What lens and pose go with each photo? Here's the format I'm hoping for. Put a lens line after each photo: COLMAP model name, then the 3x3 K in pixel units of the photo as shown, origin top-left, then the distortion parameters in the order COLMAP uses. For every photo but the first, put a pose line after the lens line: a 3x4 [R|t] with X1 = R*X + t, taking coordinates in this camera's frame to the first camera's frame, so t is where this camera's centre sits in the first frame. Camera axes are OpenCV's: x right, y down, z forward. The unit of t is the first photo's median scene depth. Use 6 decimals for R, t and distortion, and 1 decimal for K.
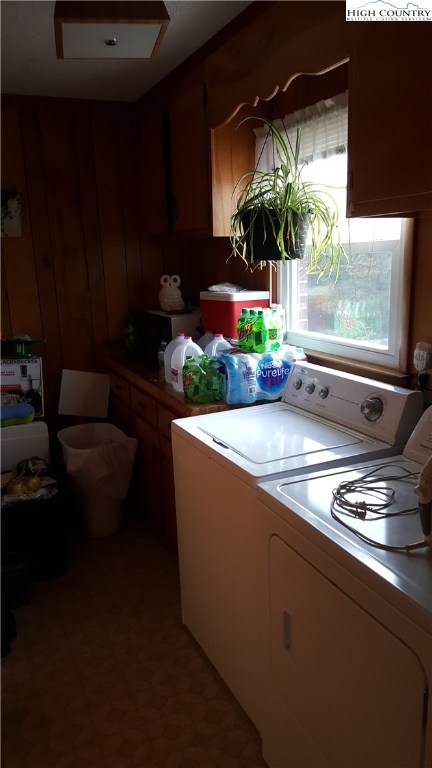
lens RADIAL K [[568.2, 0, 216.0], [0, 568.2, 384.0], [0, 0, 1]] dist [0.139888, -0.214199]
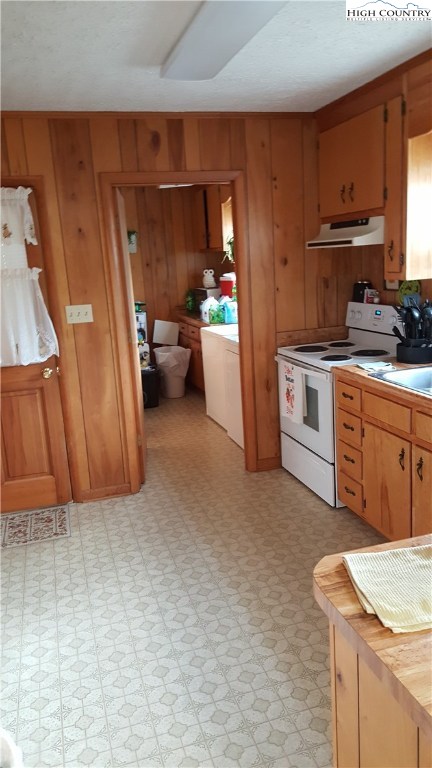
lens RADIAL K [[568.2, 0, 216.0], [0, 568.2, 384.0], [0, 0, 1]] dist [0.139888, -0.214199]
pose [[0.991104, 0.002065, -0.133074, 0.211518], [-0.001577, 0.999992, 0.003775, 0.199724], [0.133080, -0.003532, 0.991099, -0.966395]]
